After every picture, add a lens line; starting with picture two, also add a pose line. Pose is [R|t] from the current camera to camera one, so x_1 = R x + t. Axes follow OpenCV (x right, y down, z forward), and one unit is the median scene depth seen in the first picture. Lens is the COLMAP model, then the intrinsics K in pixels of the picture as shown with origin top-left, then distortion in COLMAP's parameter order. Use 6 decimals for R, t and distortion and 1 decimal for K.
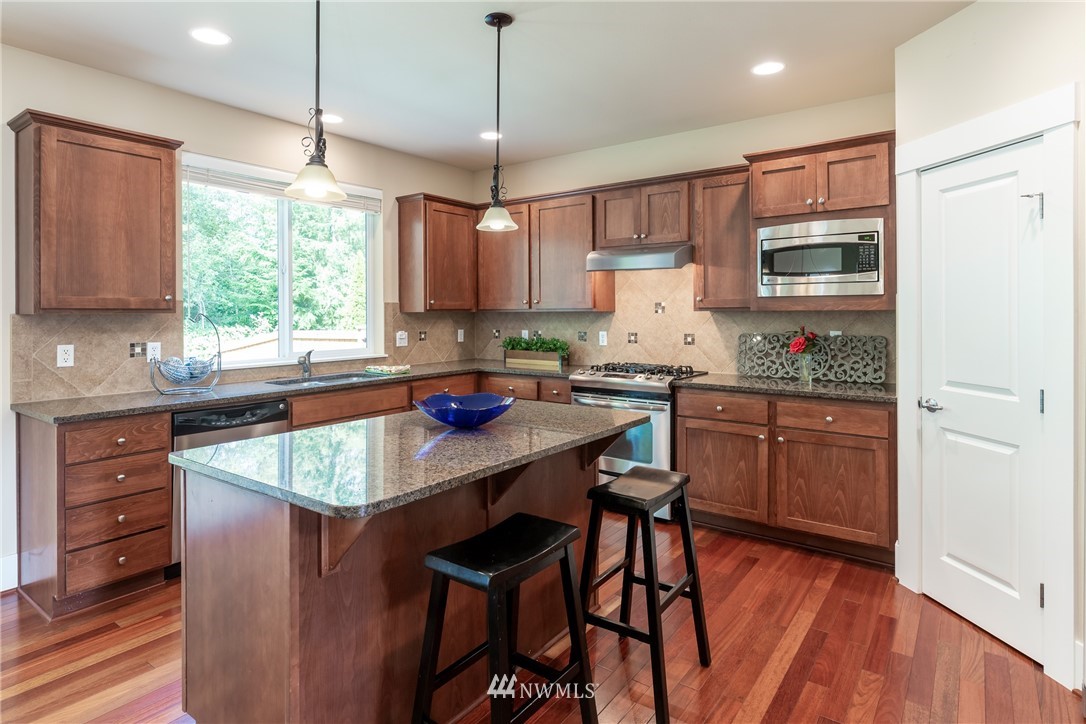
lens RADIAL K [[585.9, 0, 545.8], [0, 585.9, 313.9], [0, 0, 1]] dist [0.000575, -0.000105]
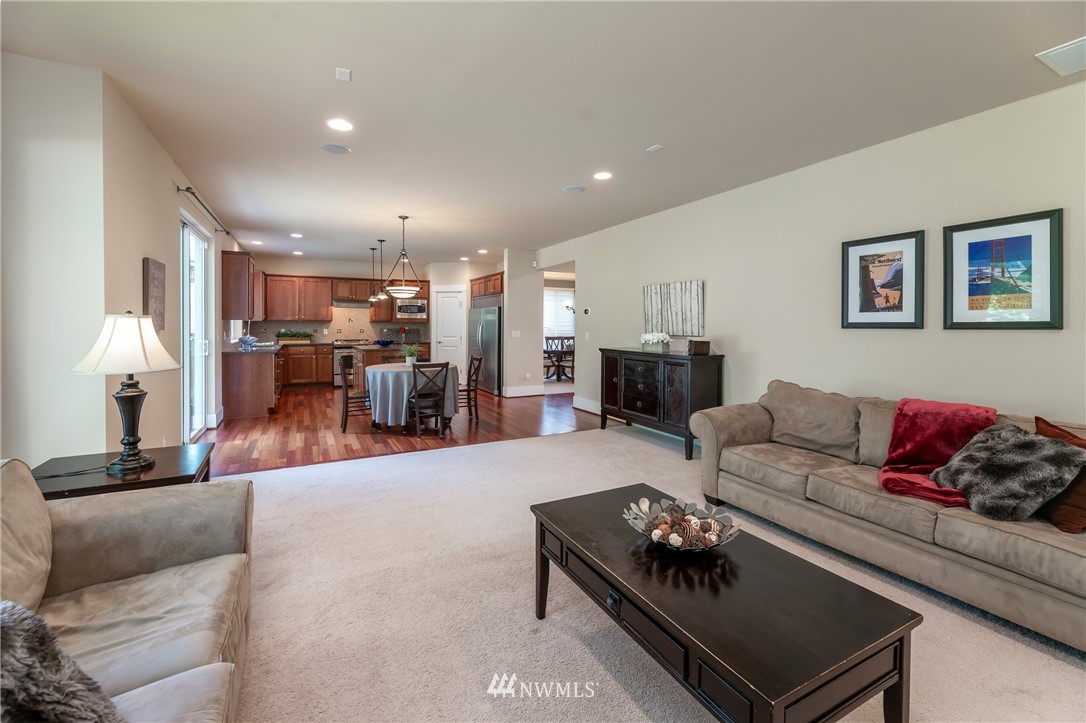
lens RADIAL K [[458.0, 0, 542.3], [0, 458.0, 329.0], [0, 0, 1]] dist [0.000427, -0.000058]
pose [[0.434360, -0.002003, 0.900737, -1.801068], [-0.002349, 0.999992, 0.003357, 0.028125], [-0.900736, -0.003574, 0.434351, -1.055593]]
